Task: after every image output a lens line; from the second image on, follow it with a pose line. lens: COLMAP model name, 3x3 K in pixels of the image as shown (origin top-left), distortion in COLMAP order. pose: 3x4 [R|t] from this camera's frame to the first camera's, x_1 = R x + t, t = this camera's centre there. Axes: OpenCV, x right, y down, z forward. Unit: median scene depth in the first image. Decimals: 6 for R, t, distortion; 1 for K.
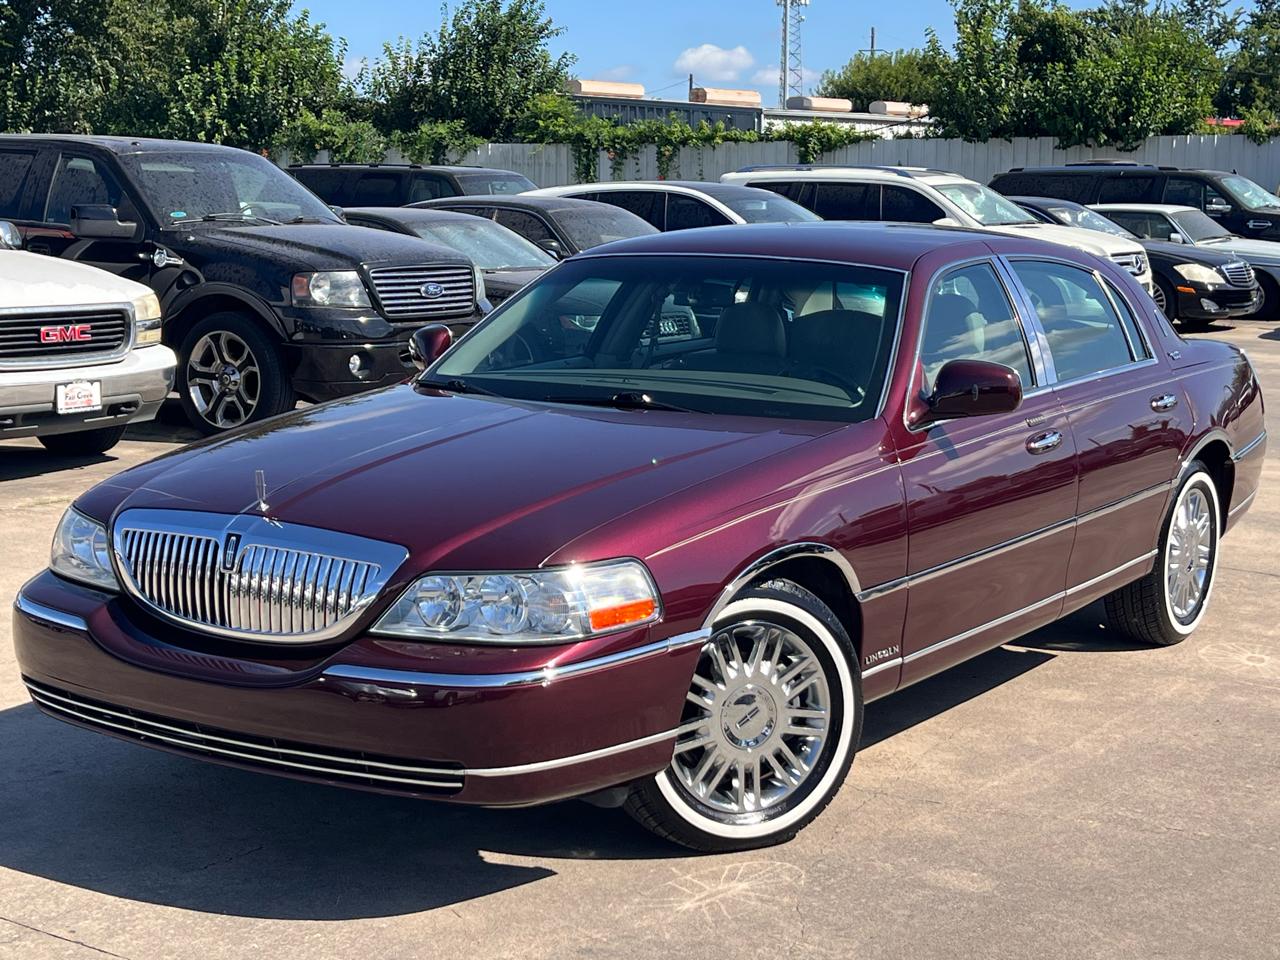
lens RADIAL K [[2034.1, 0, 640.0], [0, 2034.1, 480.0], [0, 0, 1]] dist [0.215810, -0.733288]
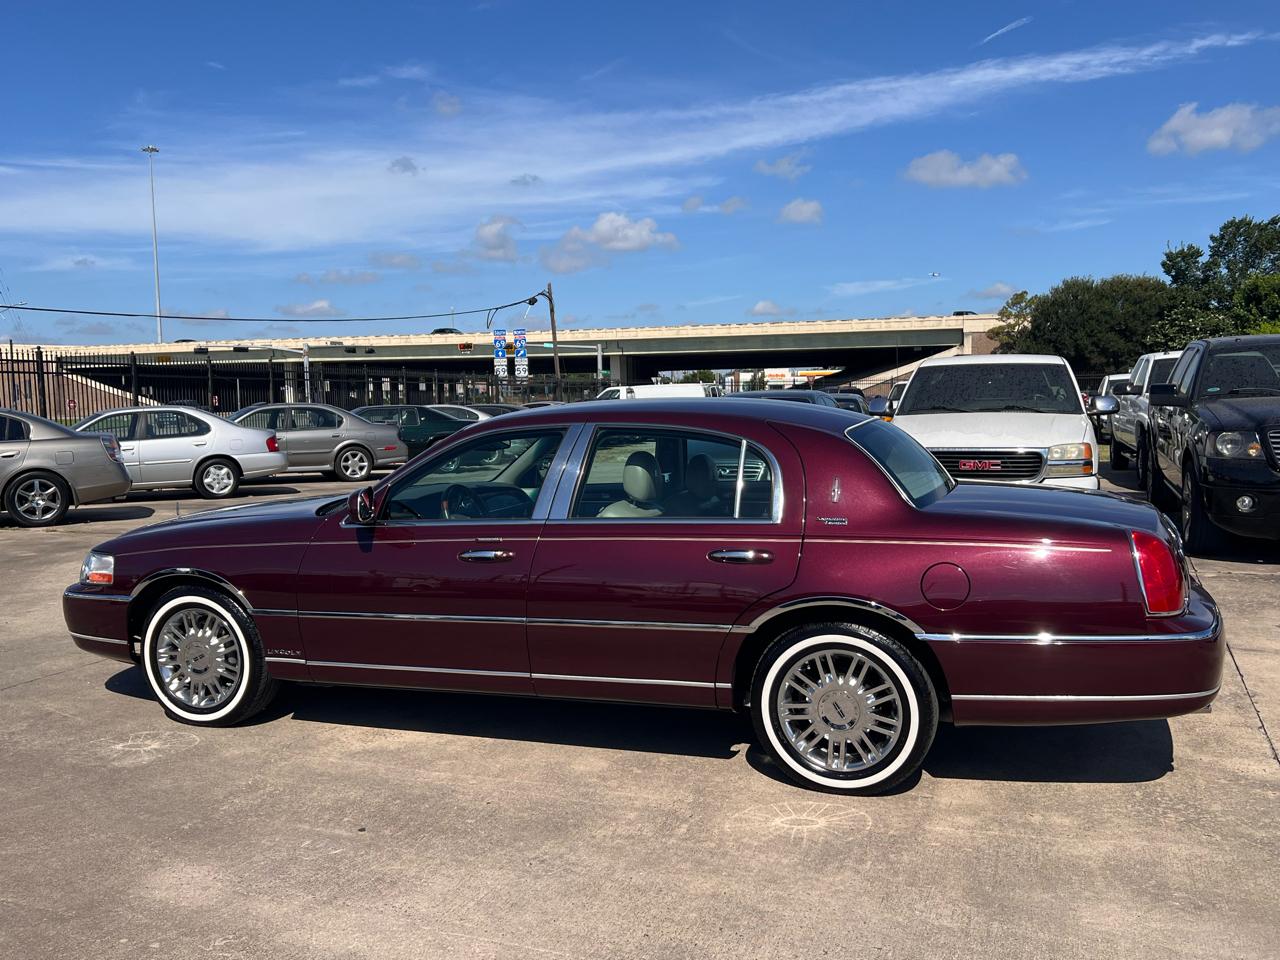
lens RADIAL K [[1163.7, 0, 628.7], [0, 1163.7, 484.1], [0, 0, 1]] dist [0.105764, -0.216576]
pose [[0.236508, 0.067913, -0.969253, 0.457623], [-0.113387, 0.992668, 0.041885, -0.052063], [0.964991, 0.099995, 0.242474, 0.415993]]
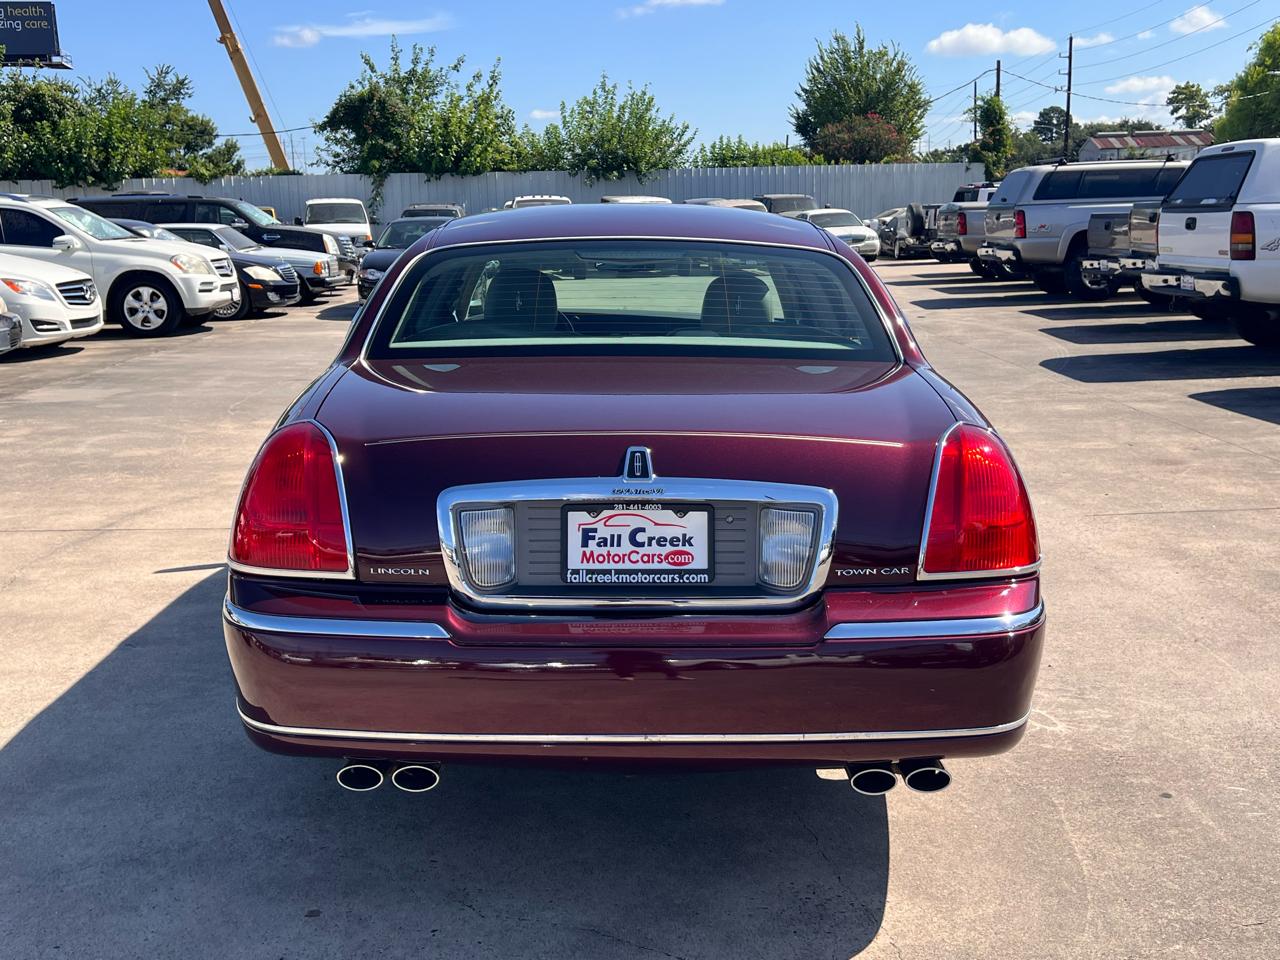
lens RADIAL K [[1337.7, 0, 634.4], [0, 1337.7, 480.4], [0, 0, 1]] dist [0.015510, 0.000019]
pose [[0.806690, -0.138052, 0.574624, -0.084475], [0.108448, 0.990401, 0.085697, -0.029072], [-0.580940, -0.006814, 0.813918, 0.284180]]
